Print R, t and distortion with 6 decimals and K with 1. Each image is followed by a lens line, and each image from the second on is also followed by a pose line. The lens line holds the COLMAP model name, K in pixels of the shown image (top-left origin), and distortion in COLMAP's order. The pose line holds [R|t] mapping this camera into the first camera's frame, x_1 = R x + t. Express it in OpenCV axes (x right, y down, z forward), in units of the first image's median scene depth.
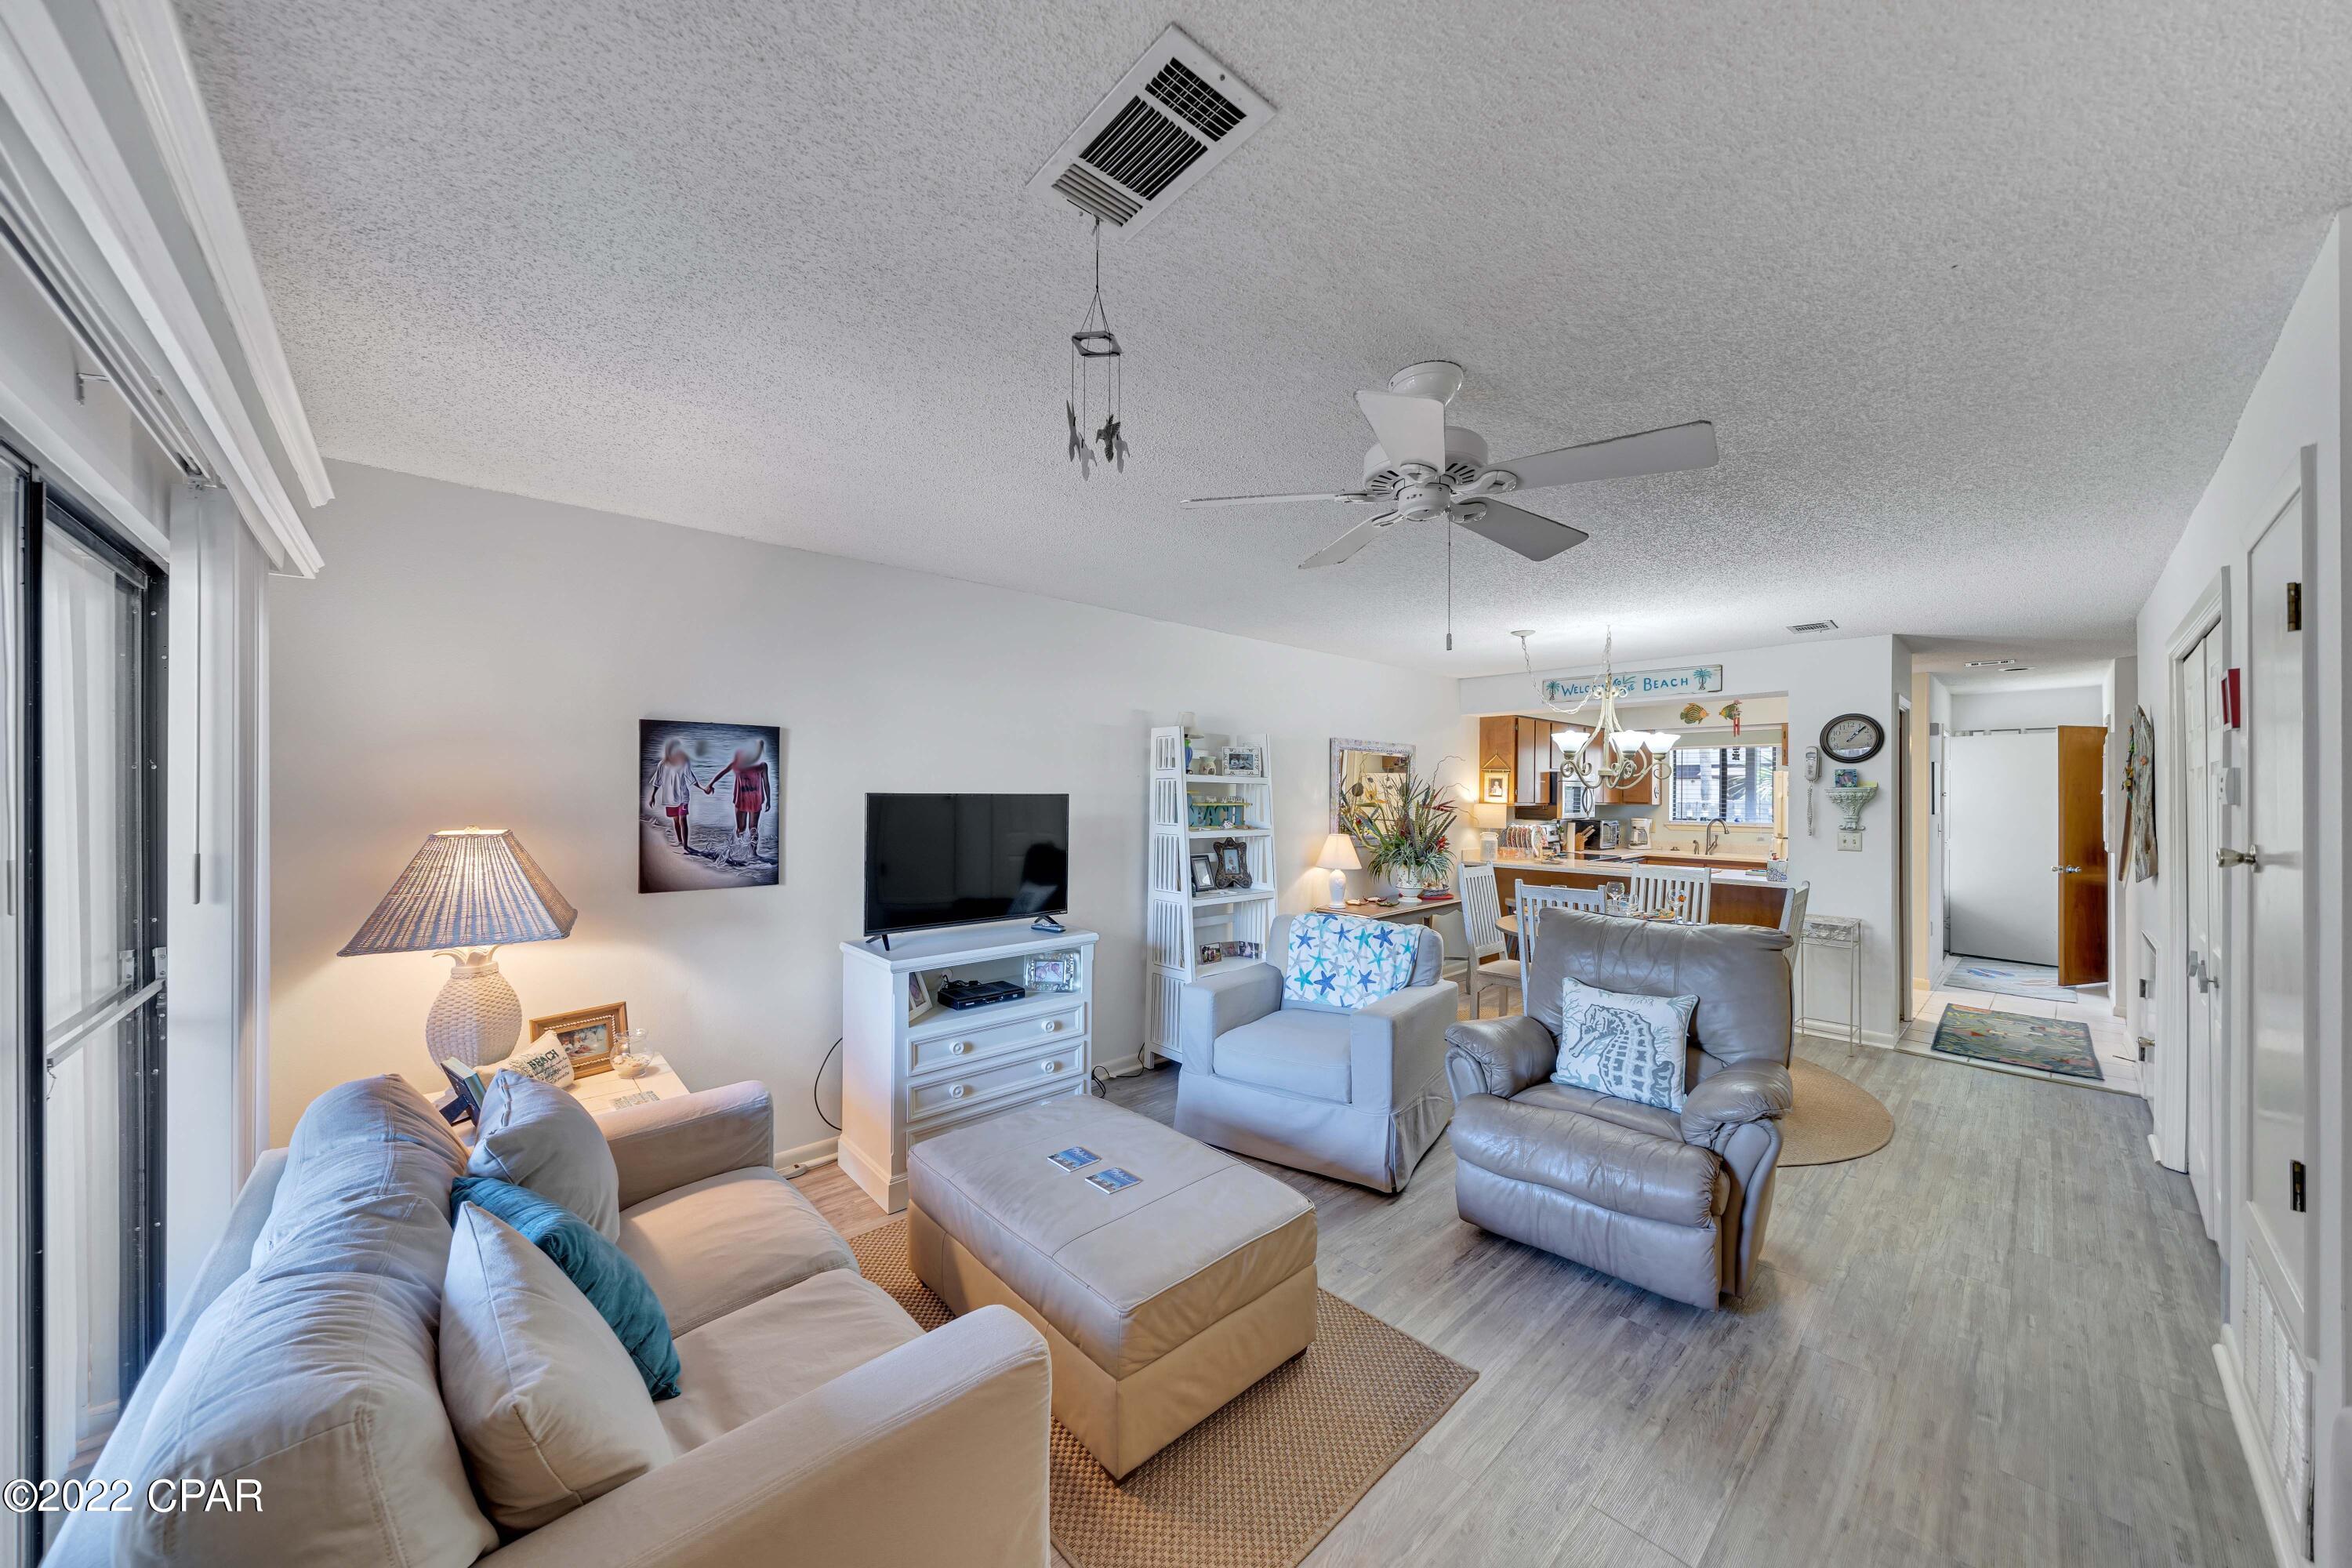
lens RADIAL K [[816.9, 0, 1164.4], [0, 816.9, 785.3], [0, 0, 1]] dist [-0.004485, 0.000021]
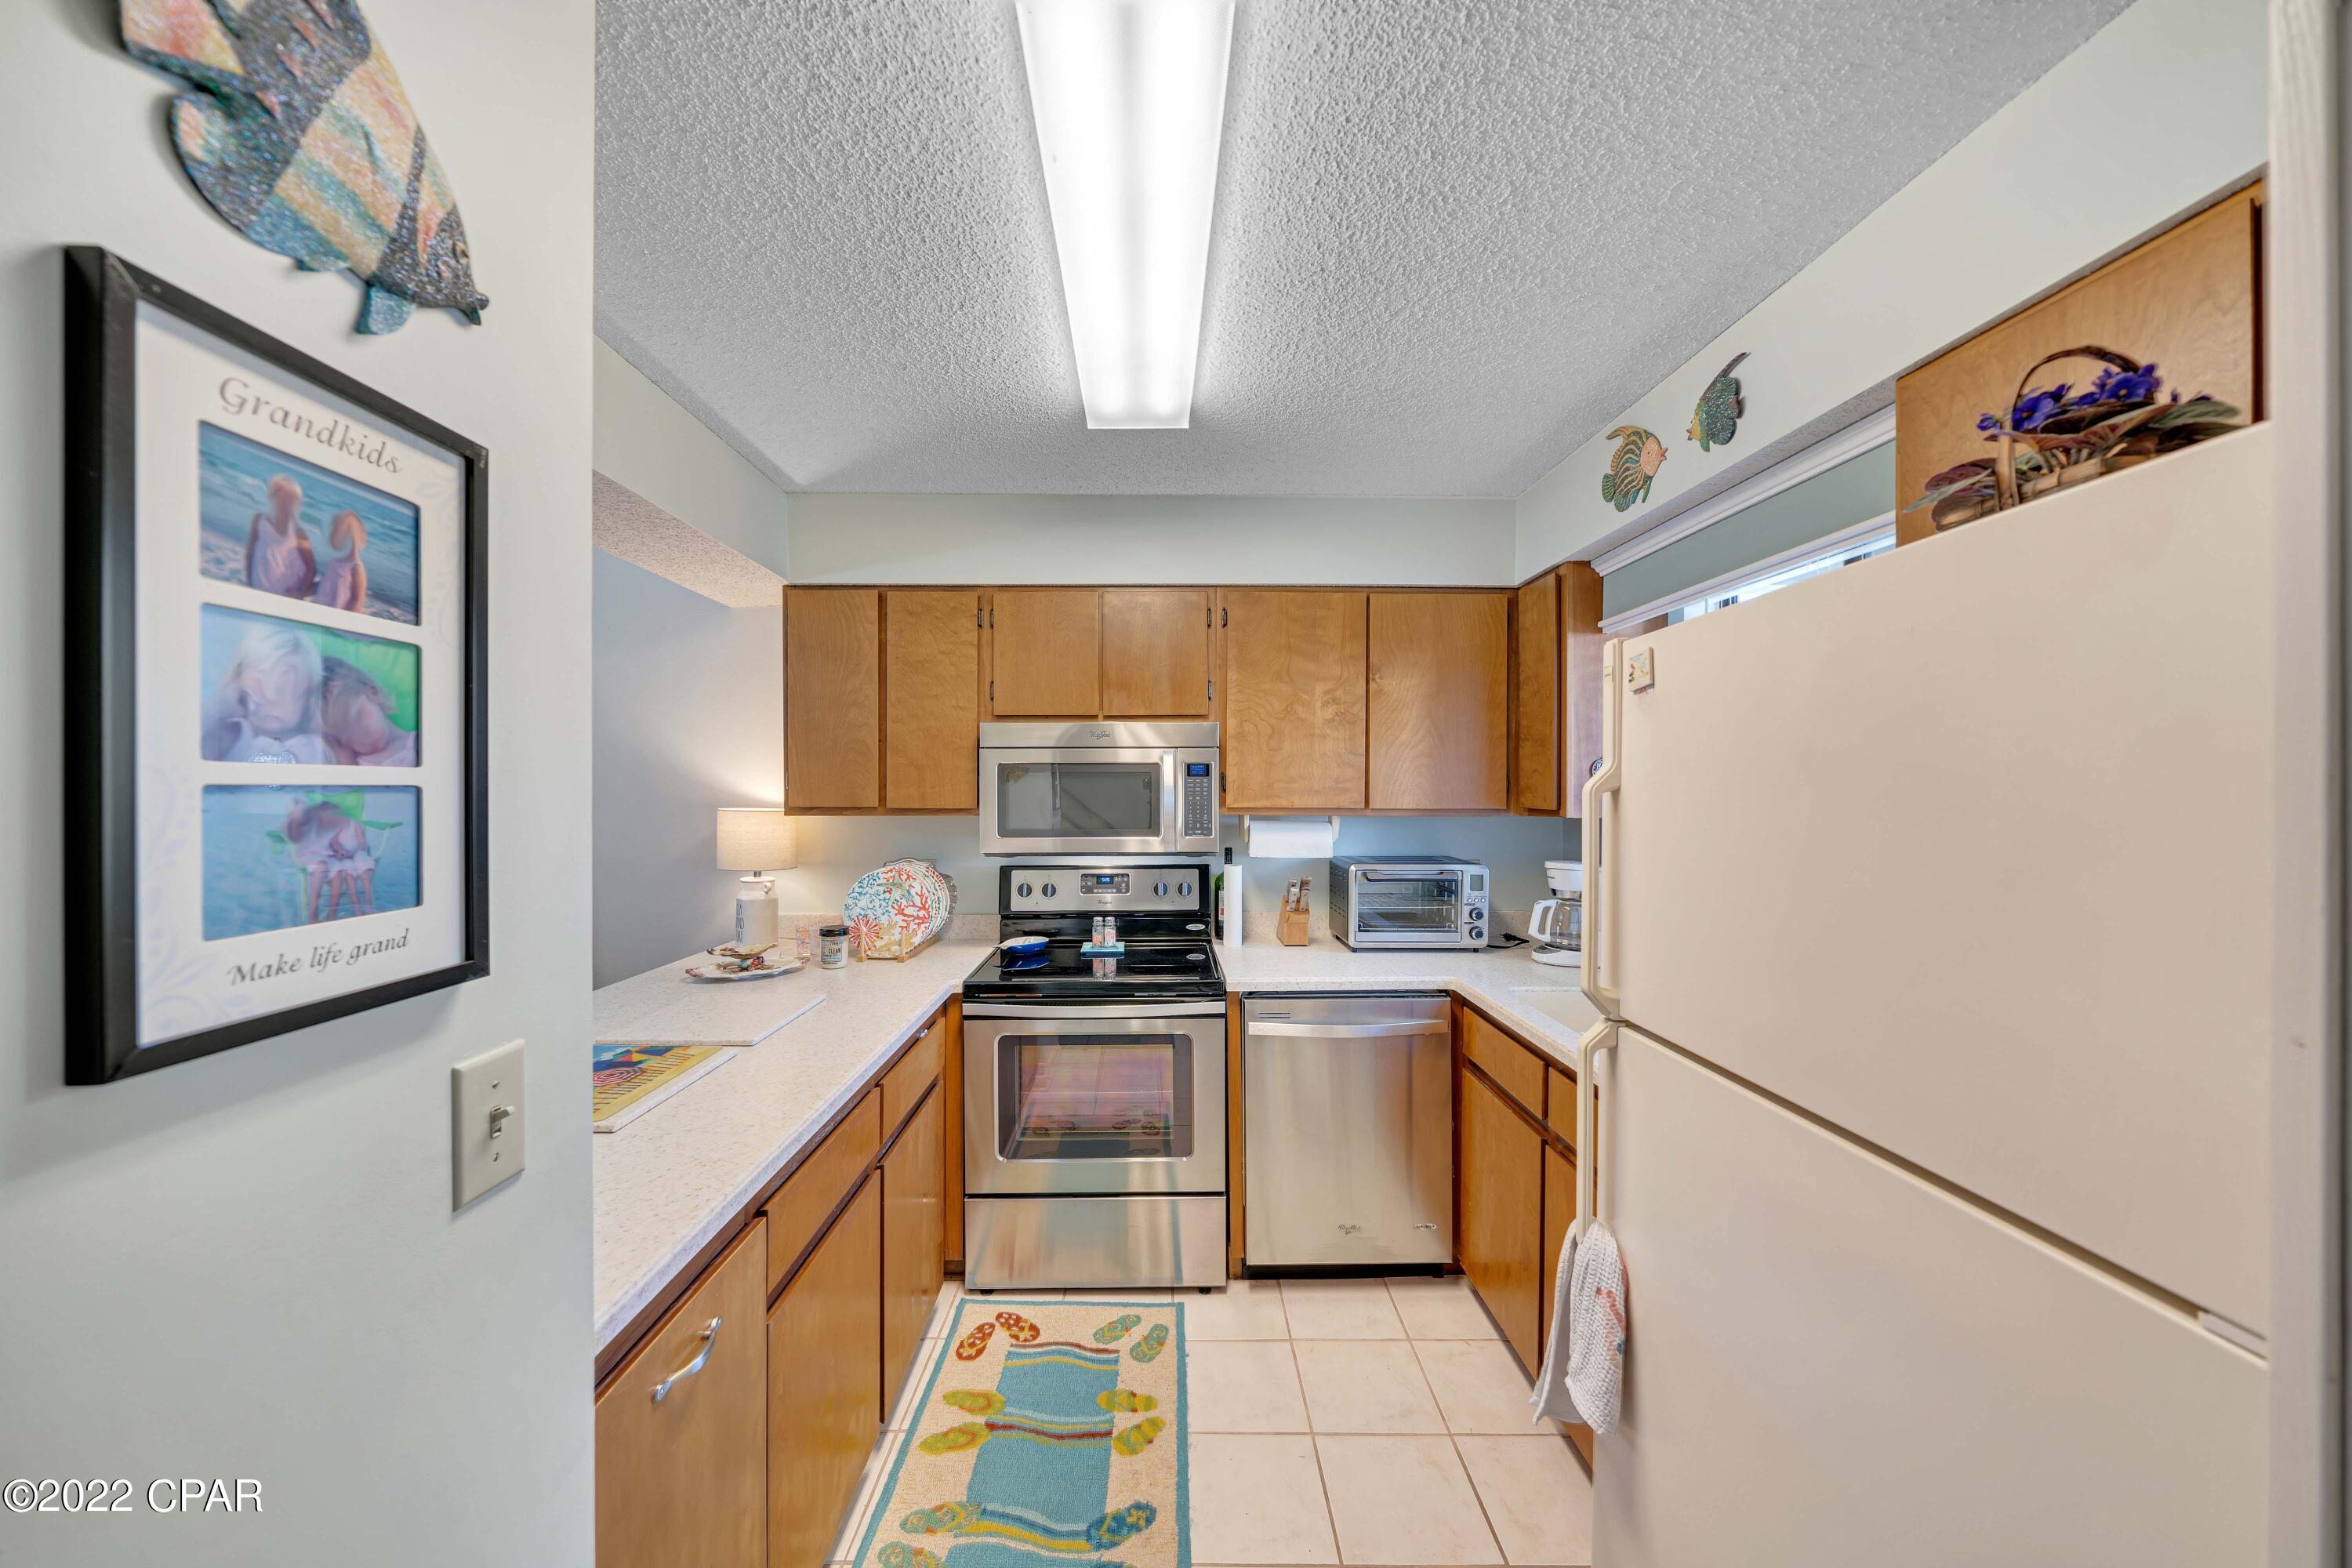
lens RADIAL K [[816.9, 0, 1164.4], [0, 816.9, 785.3], [0, 0, 1]] dist [-0.004485, 0.000021]
pose [[0.745430, -0.008272, -0.666533, 1.797751], [0.011020, 0.999939, -0.000086, 0.027722], [0.666493, -0.007281, 0.745475, 1.789329]]
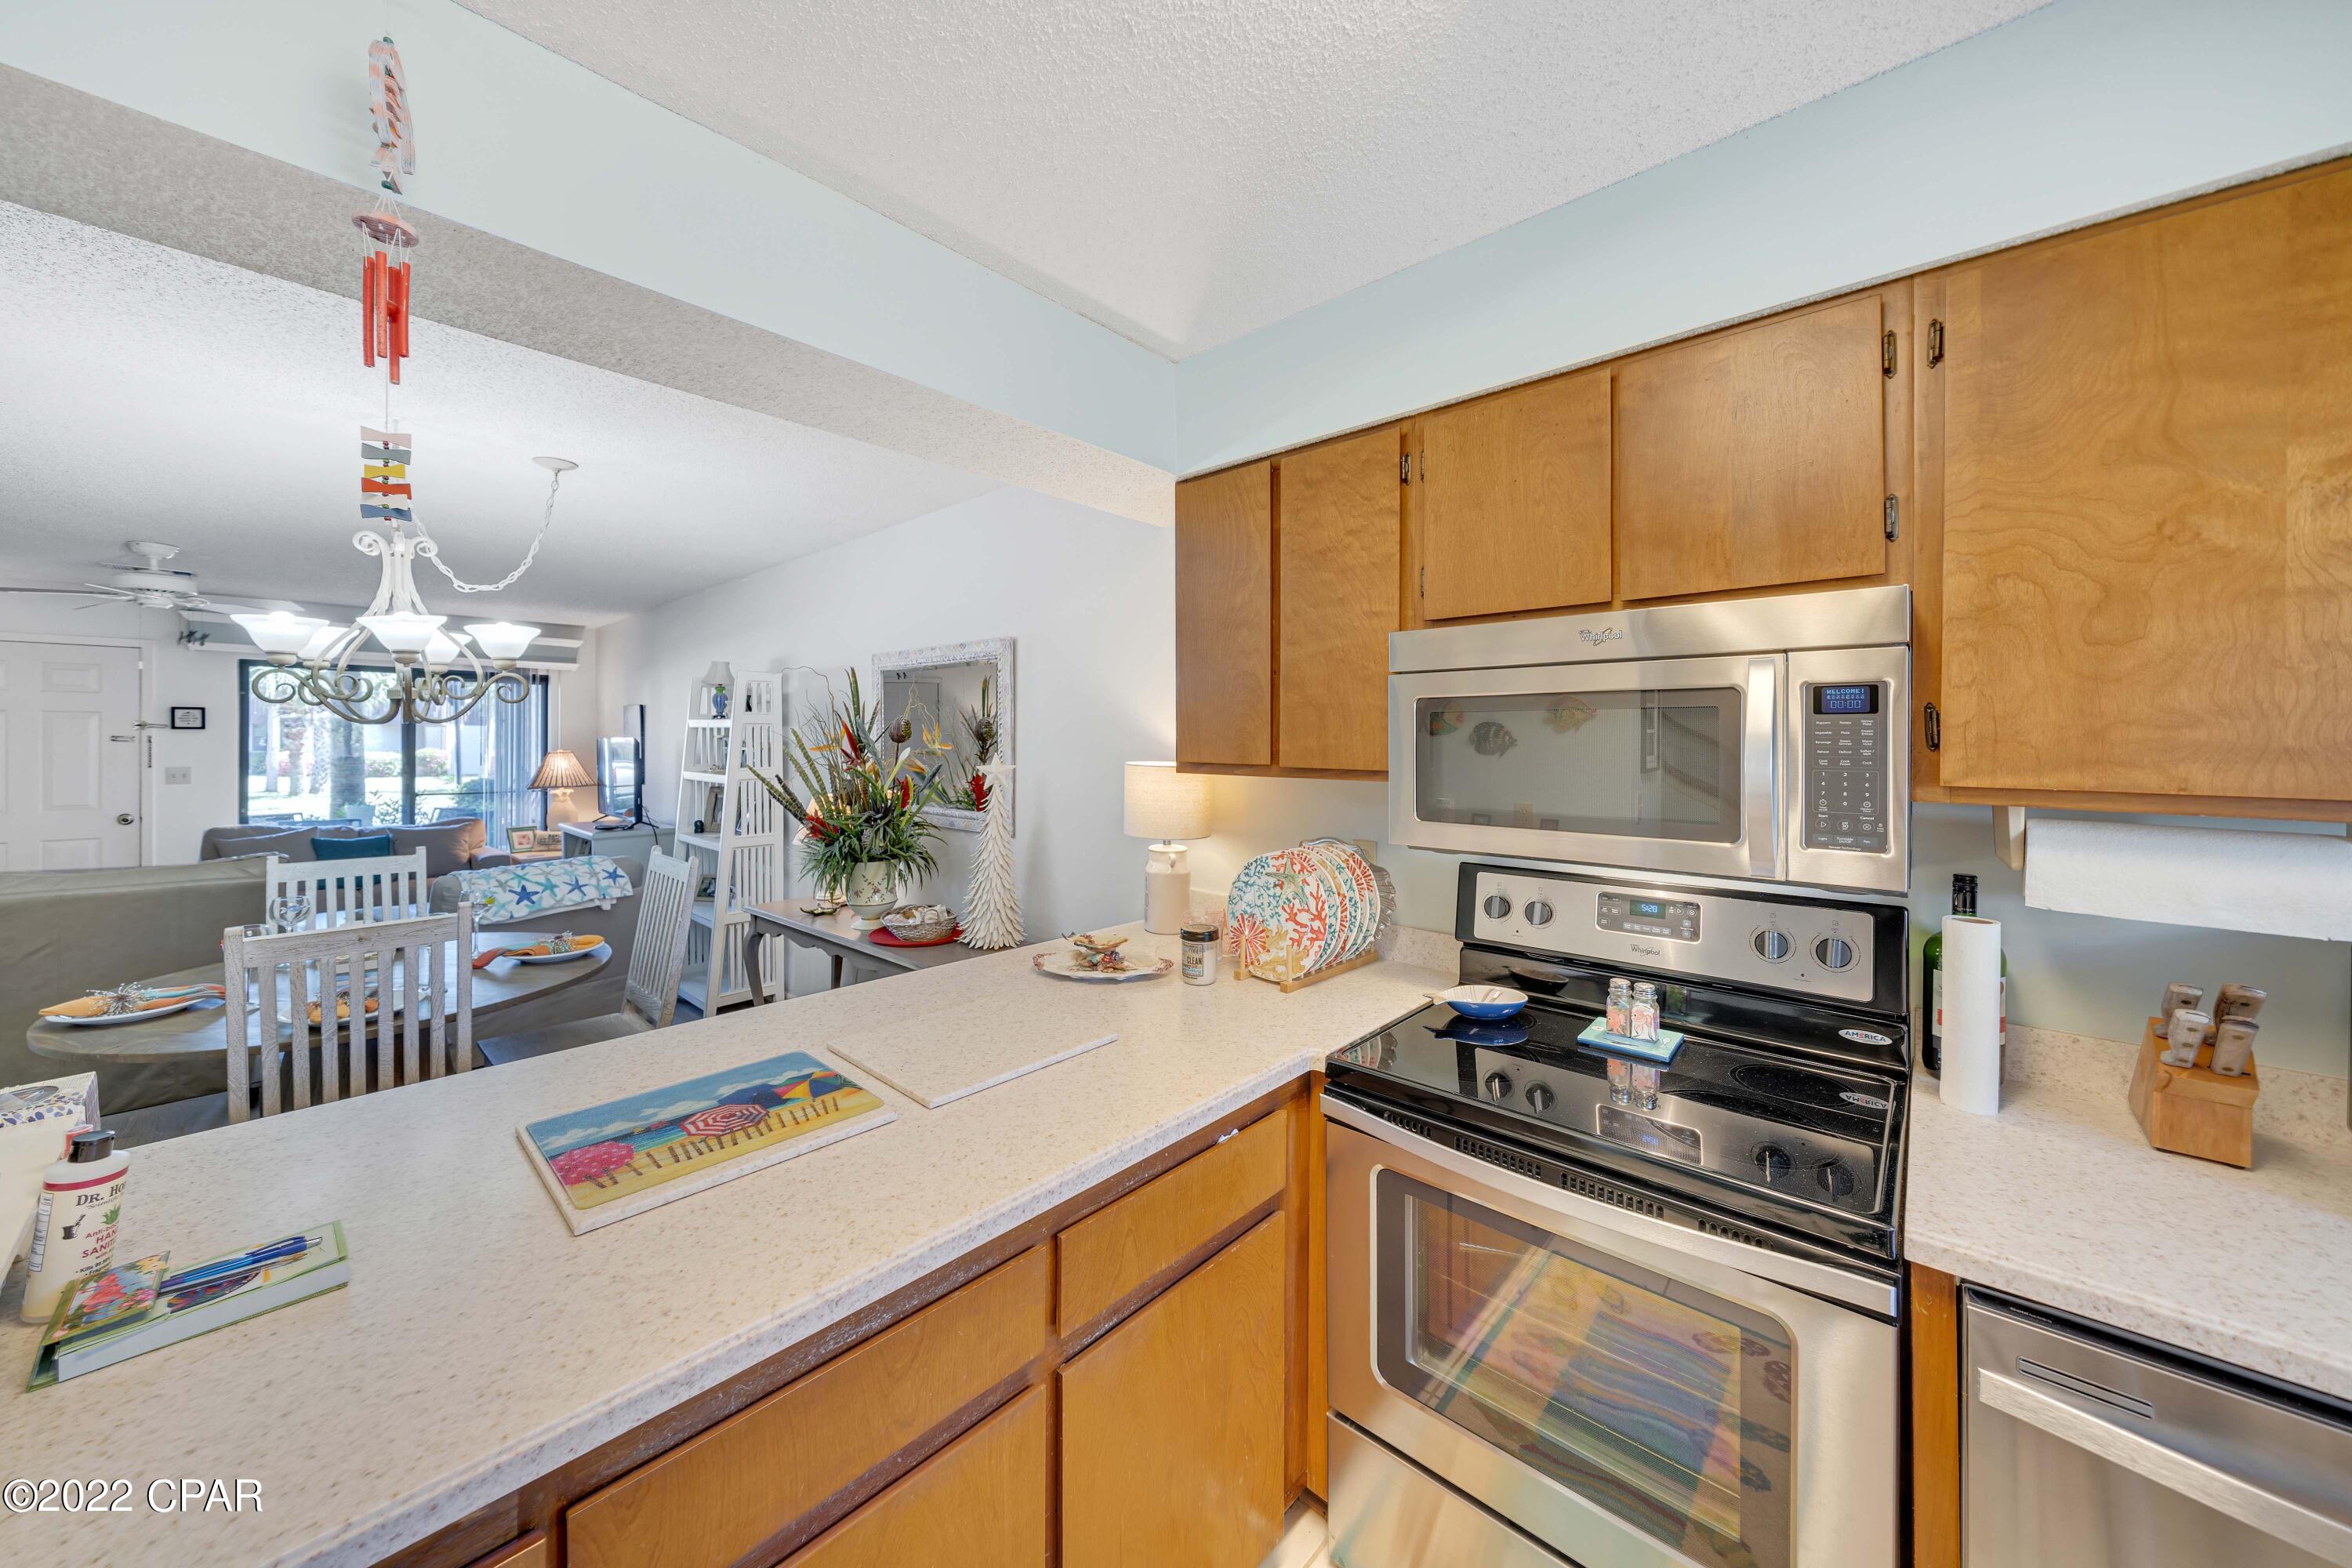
lens RADIAL K [[832.2, 0, 1153.0], [0, 832.2, 737.9], [0, 0, 1]] dist [-0.005477, -0.000123]
pose [[0.073140, -0.004109, -0.997313, 1.615965], [0.008088, 0.999961, -0.003527, 0.028515], [0.997289, -0.007808, 0.073170, 2.096088]]
